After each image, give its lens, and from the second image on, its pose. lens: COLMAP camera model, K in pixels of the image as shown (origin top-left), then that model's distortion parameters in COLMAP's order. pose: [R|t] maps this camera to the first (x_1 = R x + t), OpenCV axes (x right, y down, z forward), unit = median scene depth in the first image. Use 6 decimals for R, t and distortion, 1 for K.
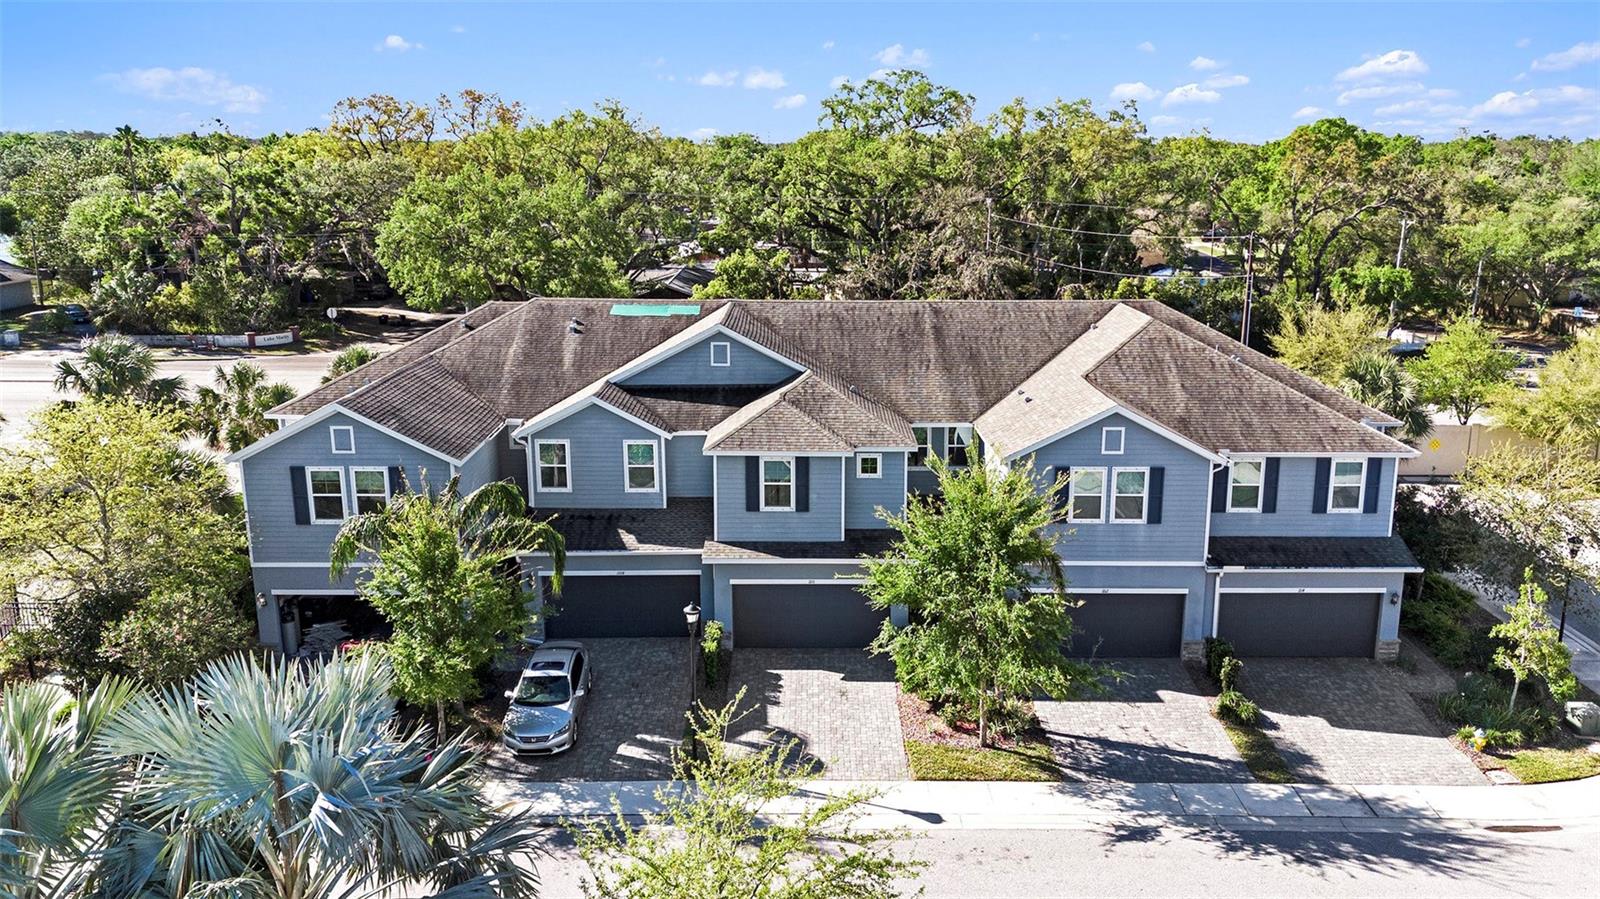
lens RADIAL K [[1289.2, 0, 795.6], [0, 1289.2, 446.4], [0, 0, 1]] dist [0.043923, -0.006695]
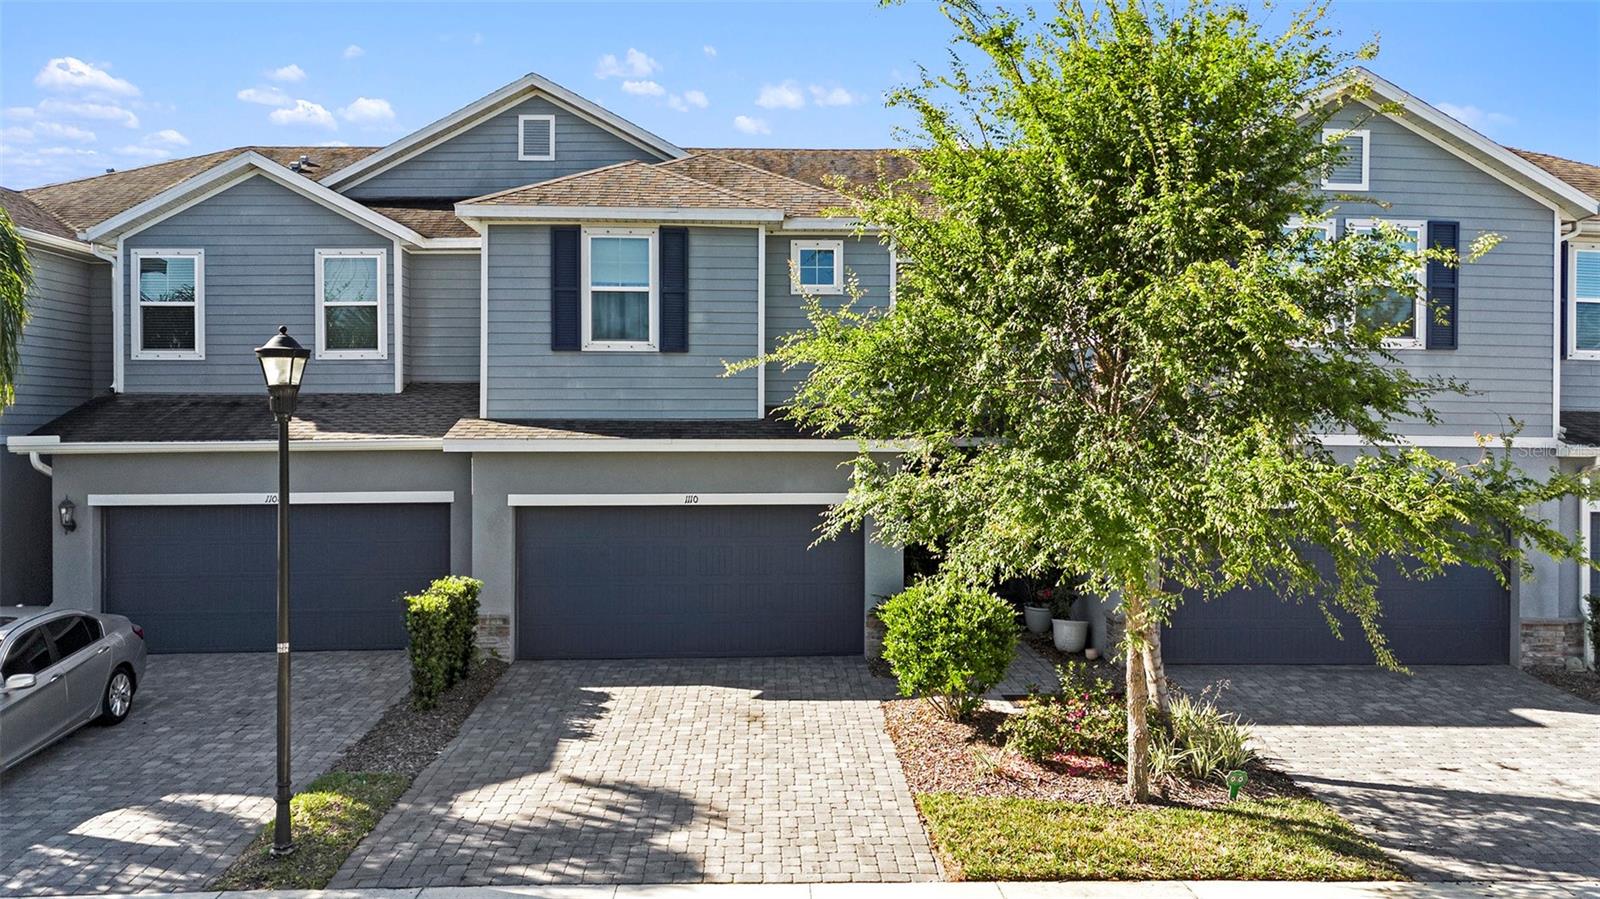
lens RADIAL K [[1289.2, 0, 810.1], [0, 1289.2, 451.0], [0, 0, 1]] dist [0.043923, -0.006695]
pose [[0.998856, 0.005899, 0.047448, 0.033103], [0.004470, 0.976491, -0.215513, 0.188976], [-0.047604, 0.215478, 0.975348, 0.561590]]
